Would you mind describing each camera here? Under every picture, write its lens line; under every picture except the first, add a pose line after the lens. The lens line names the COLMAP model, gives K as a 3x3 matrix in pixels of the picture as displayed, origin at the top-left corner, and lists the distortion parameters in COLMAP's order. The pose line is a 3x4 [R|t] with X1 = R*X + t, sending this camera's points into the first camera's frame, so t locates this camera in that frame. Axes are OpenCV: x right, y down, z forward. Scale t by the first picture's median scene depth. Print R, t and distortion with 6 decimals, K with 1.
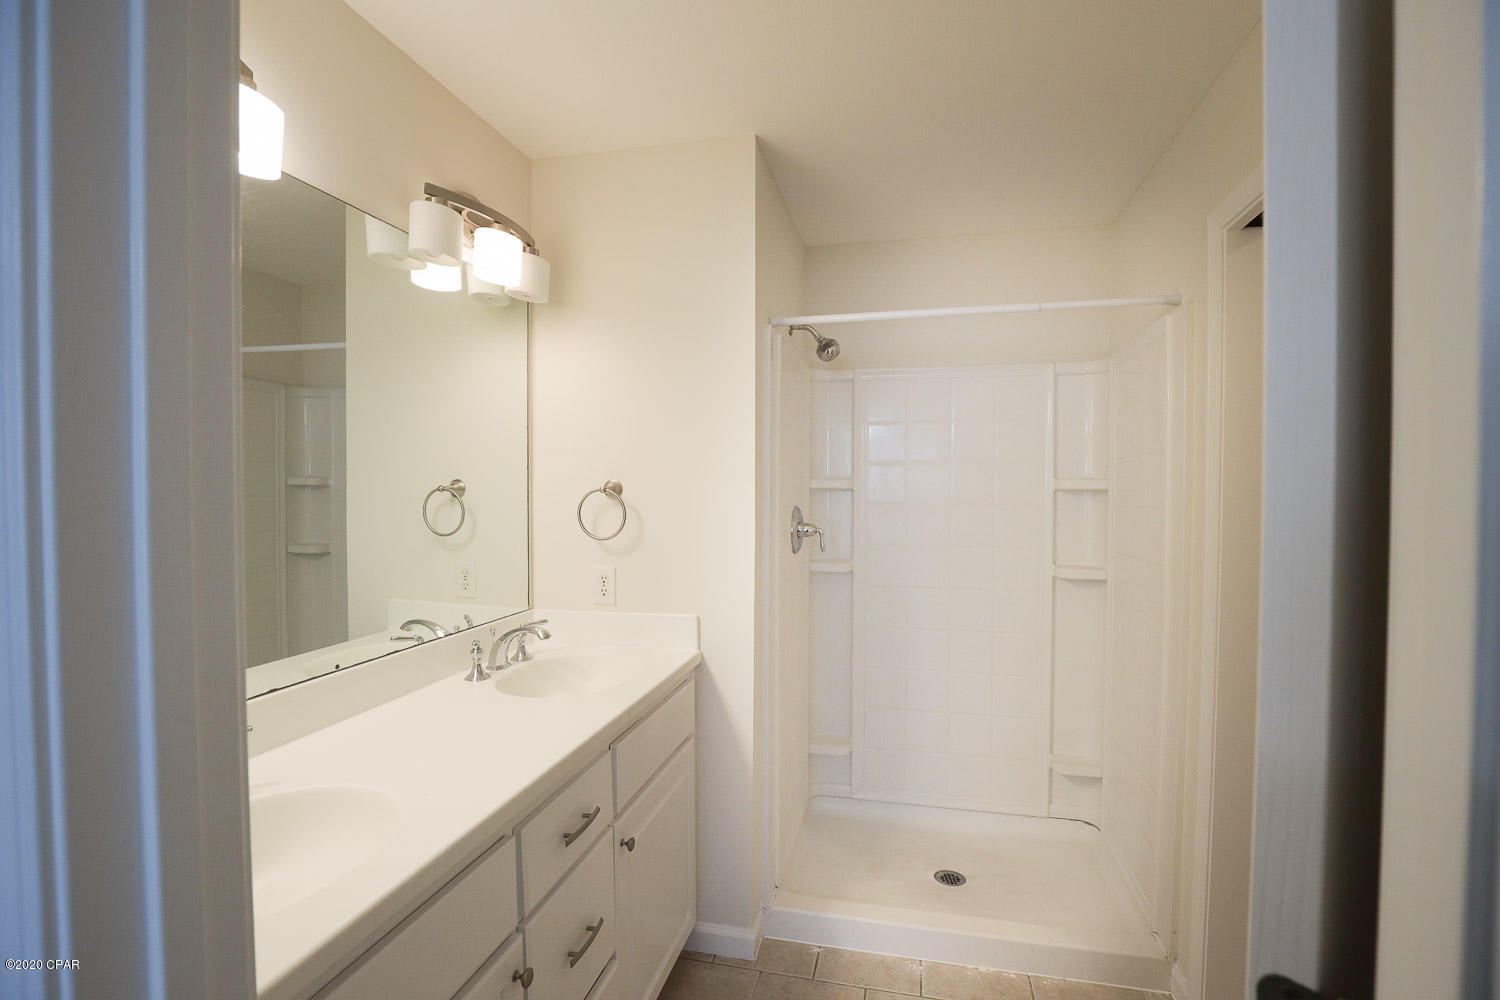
lens RADIAL K [[715.2, 0, 748.7], [0, 715.2, 499.4], [0, 0, 1]] dist [-0.032012, 0.001371]
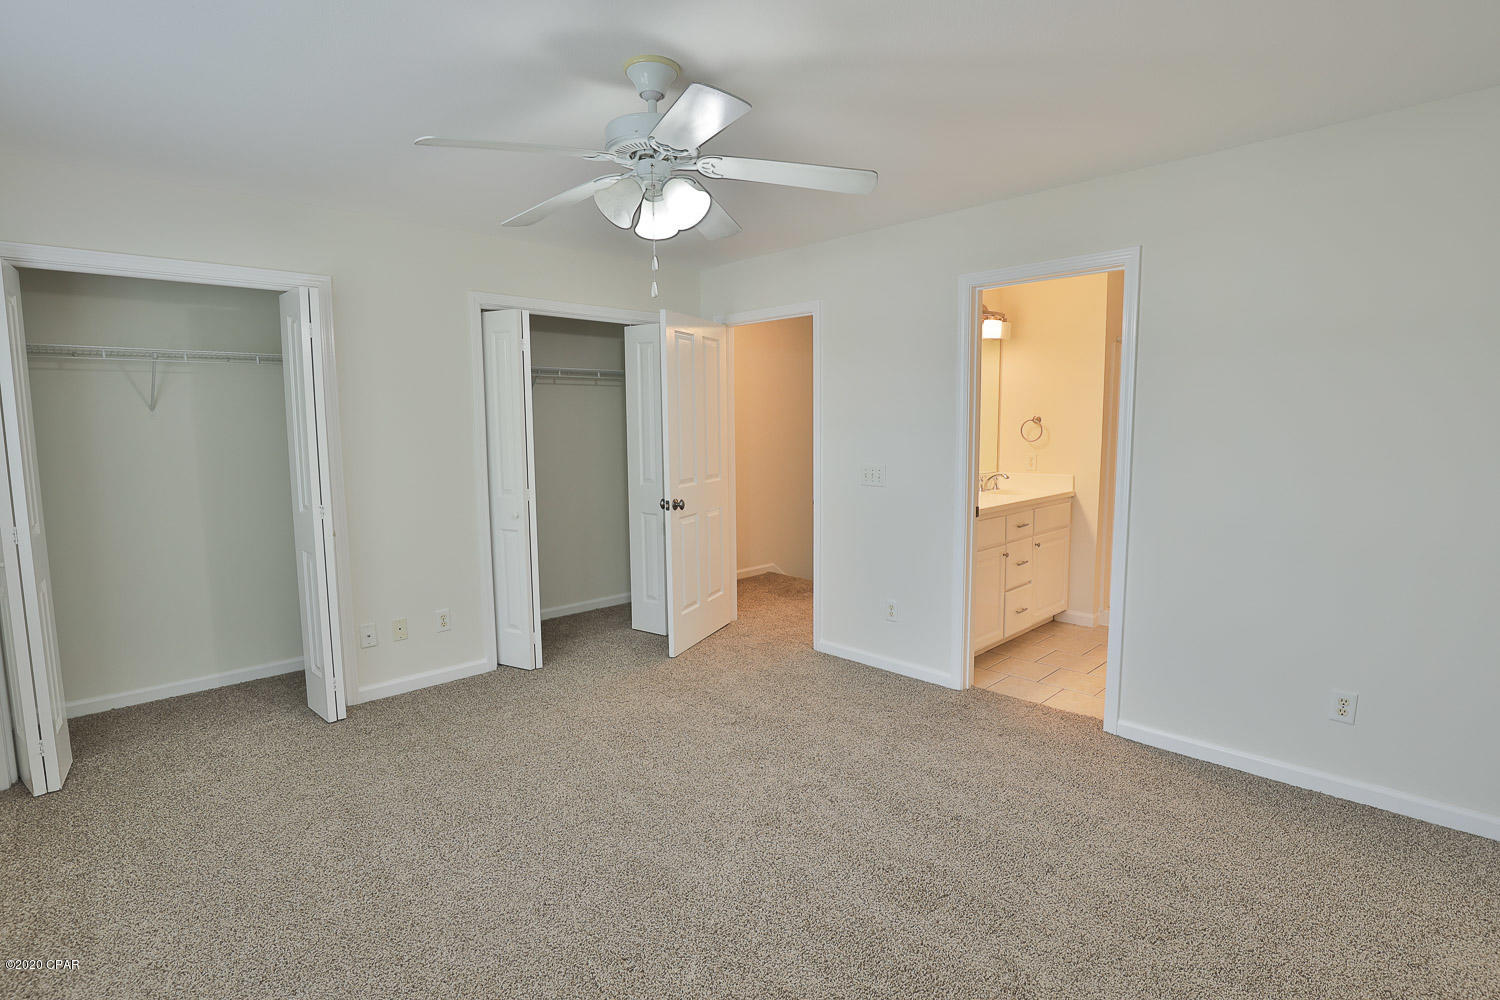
lens RADIAL K [[715.2, 0, 748.5], [0, 715.2, 489.4], [0, 0, 1]] dist [-0.032012, 0.001371]
pose [[0.841615, 0.047748, -0.537963, 0.281361], [0.003901, 0.995521, 0.094463, -0.011806], [0.540064, -0.081600, 0.837659, -1.486112]]
